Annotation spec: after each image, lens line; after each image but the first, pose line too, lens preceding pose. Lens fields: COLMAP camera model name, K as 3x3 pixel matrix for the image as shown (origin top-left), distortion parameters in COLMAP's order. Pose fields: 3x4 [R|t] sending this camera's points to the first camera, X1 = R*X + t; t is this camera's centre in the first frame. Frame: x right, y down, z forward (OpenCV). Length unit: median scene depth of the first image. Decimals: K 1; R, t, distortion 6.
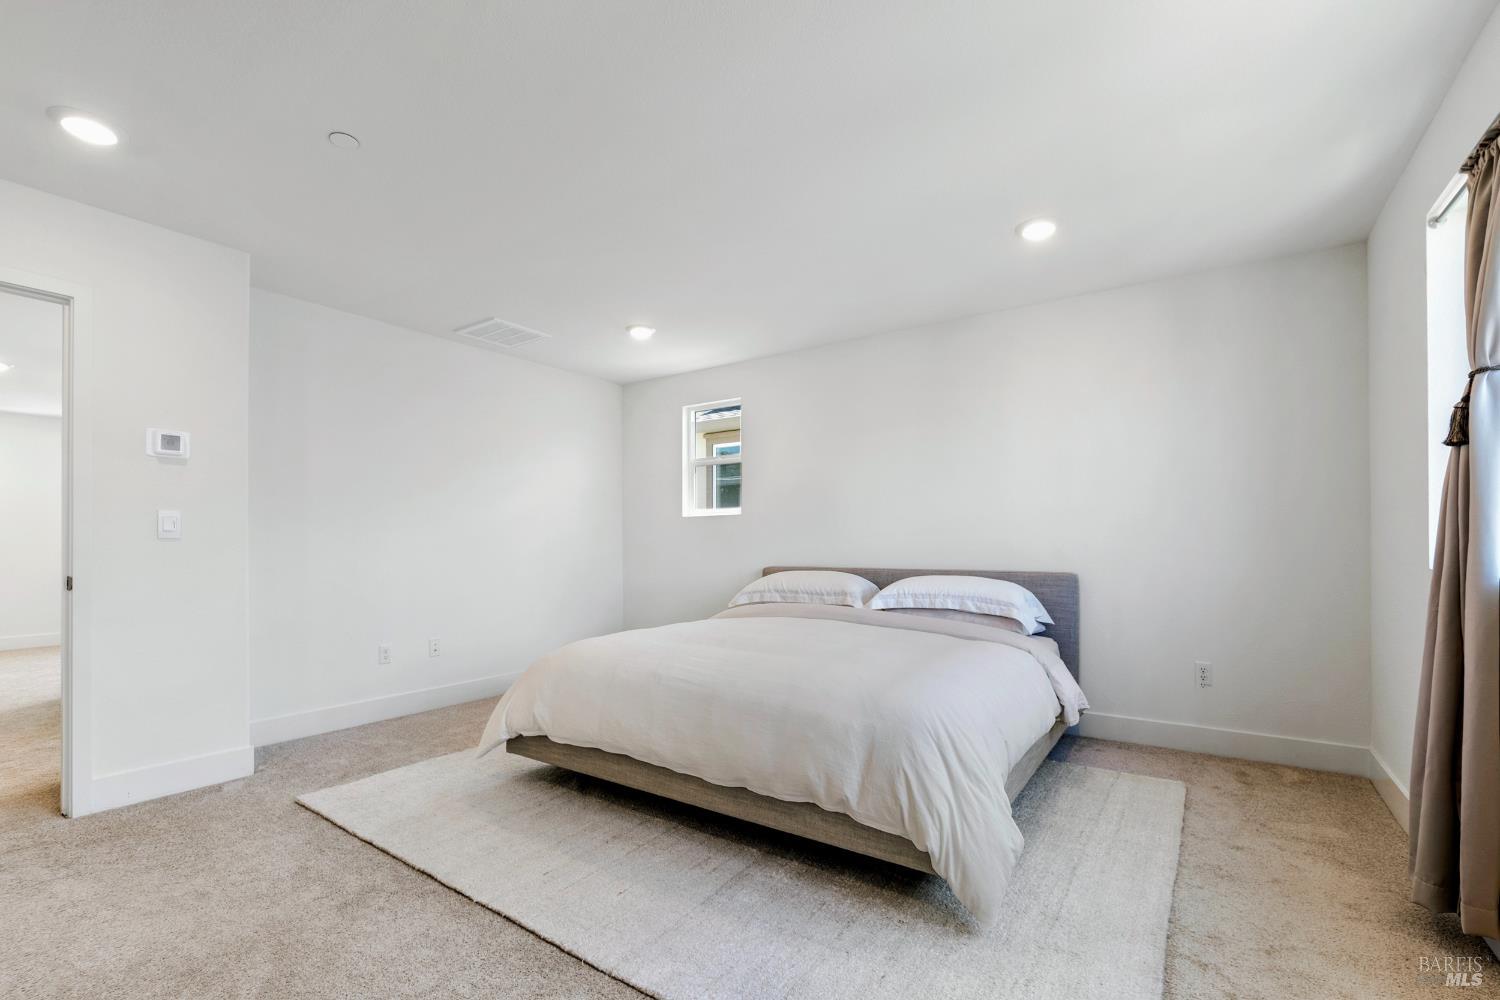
lens RADIAL K [[664.1, 0, 746.7], [0, 664.1, 530.2], [0, 0, 1]] dist [-0.014118, -0.000139]
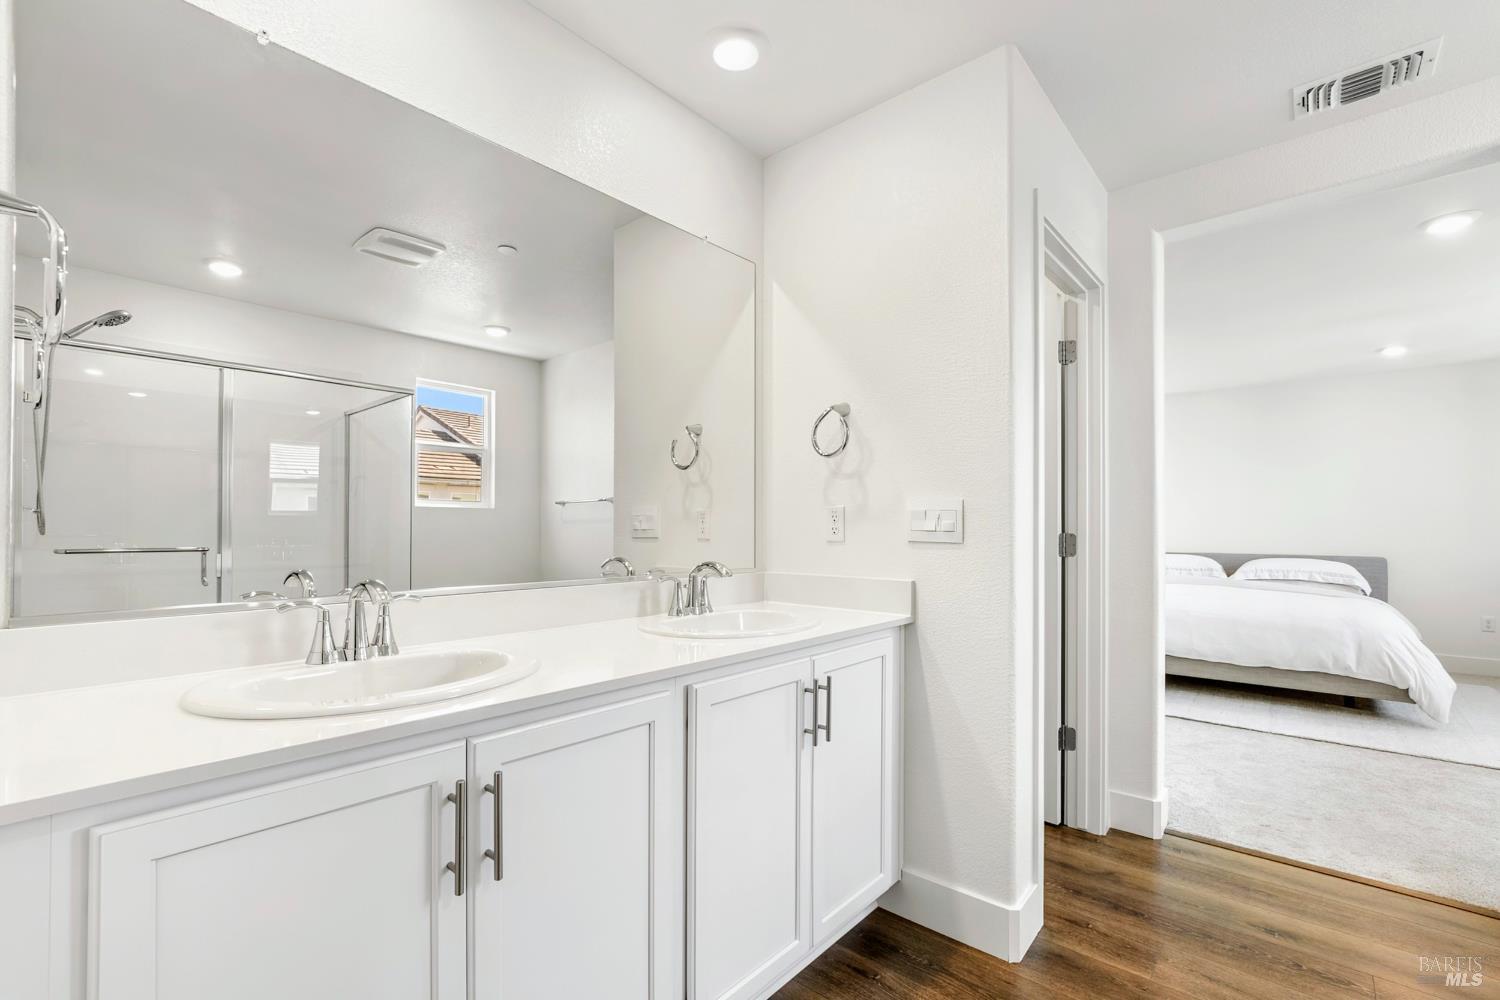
lens RADIAL K [[664.1, 0, 746.7], [0, 664.1, 530.2], [0, 0, 1]] dist [-0.014118, -0.000139]
pose [[0.994137, 0.003503, -0.108070, -0.818969], [-0.002182, 0.999921, 0.012341, -0.009920], [0.108105, -0.012032, 0.994067, -0.645678]]
